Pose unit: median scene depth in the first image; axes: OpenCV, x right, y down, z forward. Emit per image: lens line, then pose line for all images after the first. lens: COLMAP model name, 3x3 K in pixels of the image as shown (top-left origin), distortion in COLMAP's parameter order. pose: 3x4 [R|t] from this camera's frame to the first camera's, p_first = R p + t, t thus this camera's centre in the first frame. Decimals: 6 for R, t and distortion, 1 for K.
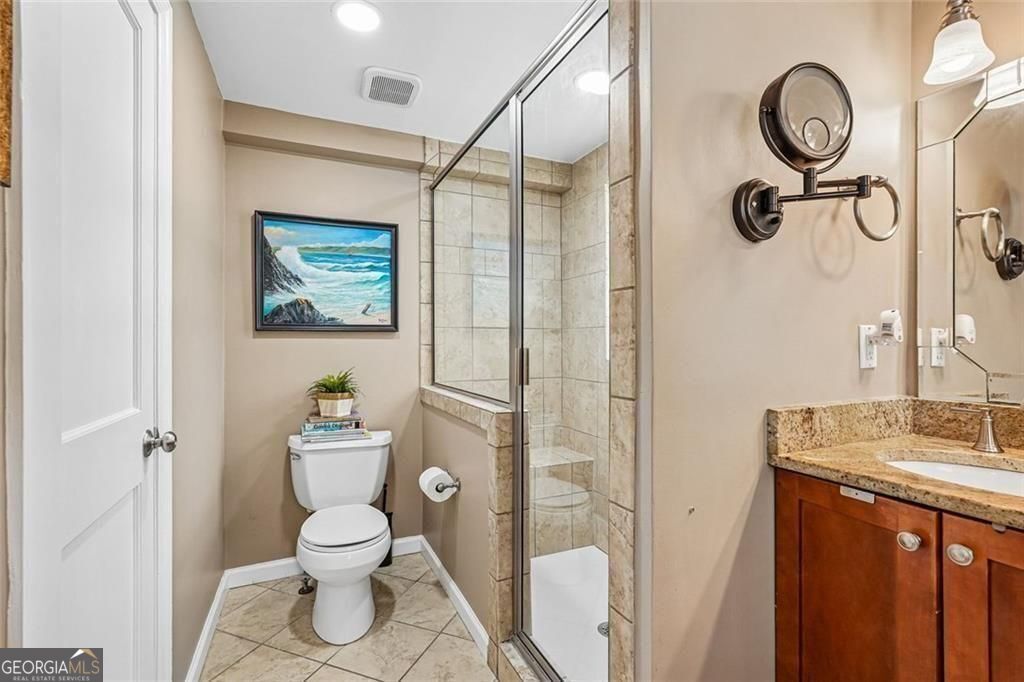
lens RADIAL K [[460.6, 0, 512.7], [0, 460.6, 342.3], [0, 0, 1]] dist [-0.015114, 0.008594]
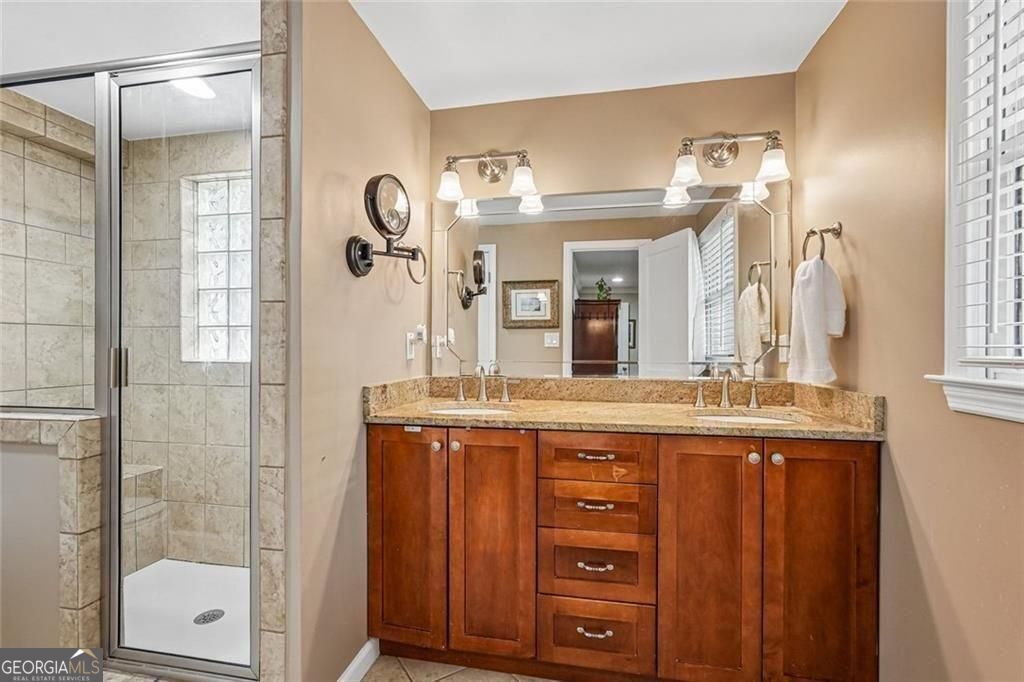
lens RADIAL K [[460.6, 0, 512.7], [0, 460.6, 342.3], [0, 0, 1]] dist [-0.015114, 0.008594]
pose [[0.585483, 0.008044, 0.810645, -0.403205], [-0.004164, 0.999967, -0.006915, 0.006706], [-0.810674, 0.000673, 0.585497, -0.306811]]
